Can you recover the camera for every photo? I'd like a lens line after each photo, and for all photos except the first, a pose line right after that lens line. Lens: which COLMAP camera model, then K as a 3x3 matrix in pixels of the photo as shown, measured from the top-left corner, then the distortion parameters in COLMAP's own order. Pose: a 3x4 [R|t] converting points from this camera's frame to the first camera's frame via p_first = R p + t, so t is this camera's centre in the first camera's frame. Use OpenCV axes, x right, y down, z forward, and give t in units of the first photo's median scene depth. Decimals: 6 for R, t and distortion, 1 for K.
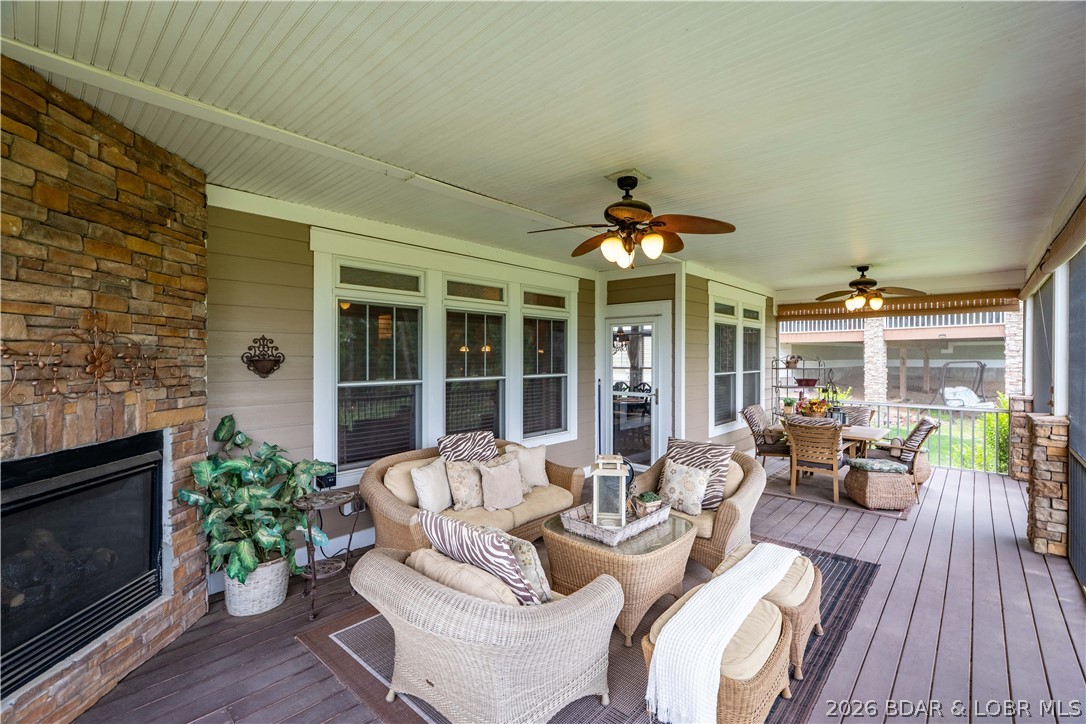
lens RADIAL K [[479.3, 0, 543.0], [0, 479.3, 362.0], [0, 0, 1]] dist [-0.004226, -0.000806]
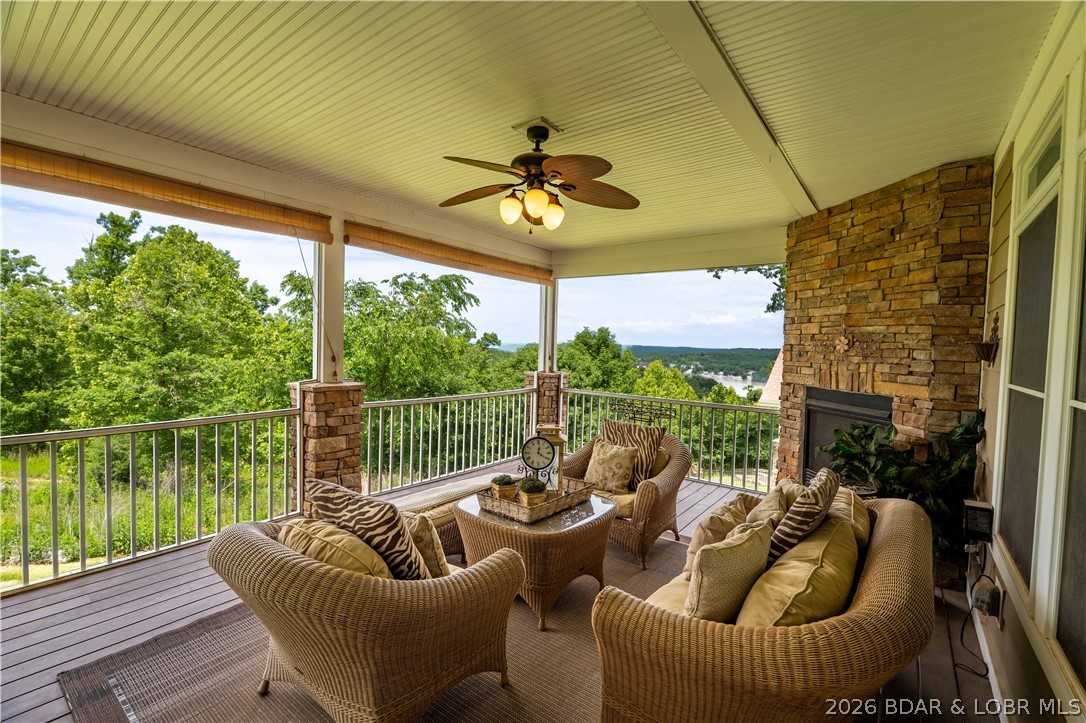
lens RADIAL K [[477.4, 0, 549.5], [0, 477.4, 362.4], [0, 0, 1]] dist [-0.002792, -0.000370]
pose [[-0.994430, -0.023216, -0.102812, 0.201481], [-0.028059, 0.998551, 0.045910, 0.010156], [0.101597, 0.048539, -0.993641, 1.627623]]
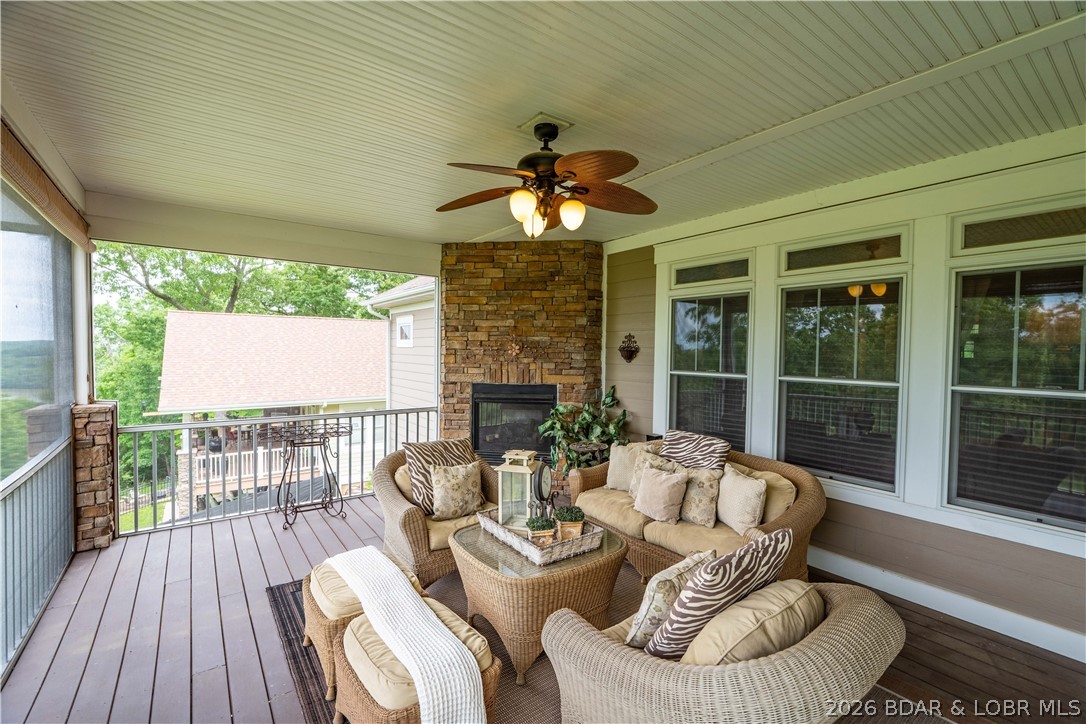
lens RADIAL K [[477.4, 0, 549.5], [0, 477.4, 362.9], [0, 0, 1]] dist [-0.002792, -0.000370]
pose [[-0.186090, 0.028057, -0.982132, 0.836654], [-0.018178, 0.999323, 0.031992, -0.006984], [0.982365, 0.023807, -0.185454, 0.990655]]
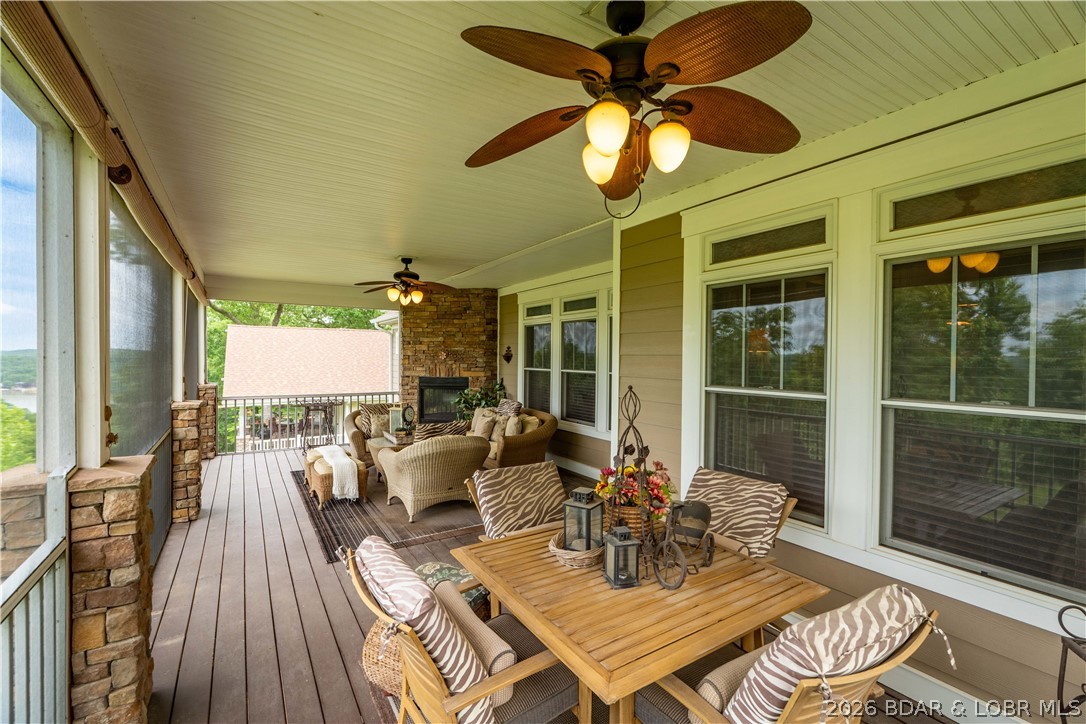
lens RADIAL K [[477.4, 0, 549.5], [0, 477.4, 362.9], [0, 0, 1]] dist [-0.002792, -0.000370]
pose [[-0.254336, 0.014949, -0.967000, 1.572534], [-0.015232, 0.999695, 0.019460, -0.017163], [0.966996, 0.019679, -0.254031, 1.721961]]
